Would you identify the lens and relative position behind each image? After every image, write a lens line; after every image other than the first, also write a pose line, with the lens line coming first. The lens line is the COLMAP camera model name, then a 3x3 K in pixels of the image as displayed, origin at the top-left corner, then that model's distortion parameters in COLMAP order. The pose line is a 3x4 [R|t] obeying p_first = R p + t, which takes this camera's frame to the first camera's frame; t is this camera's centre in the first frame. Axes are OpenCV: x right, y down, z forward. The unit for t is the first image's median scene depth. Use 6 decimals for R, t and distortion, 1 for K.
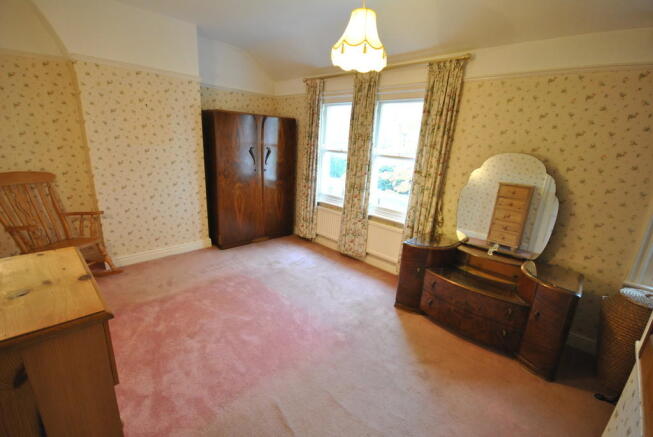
lens RADIAL K [[291.0, 0, 326.5], [0, 291.0, 218.5], [0, 0, 1]] dist [0.033112, -0.000044]
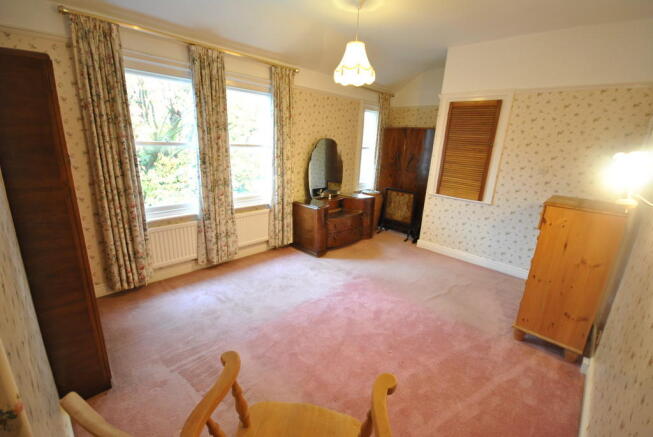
lens RADIAL K [[286.6, 0, 326.5], [0, 286.6, 218.5], [0, 0, 1]] dist [-0.001777, -0.000091]
pose [[-0.006198, -0.335358, 0.942071, -0.777756], [0.202812, 0.922087, 0.329578, -0.240951], [-0.979198, 0.193106, 0.062299, 0.690097]]
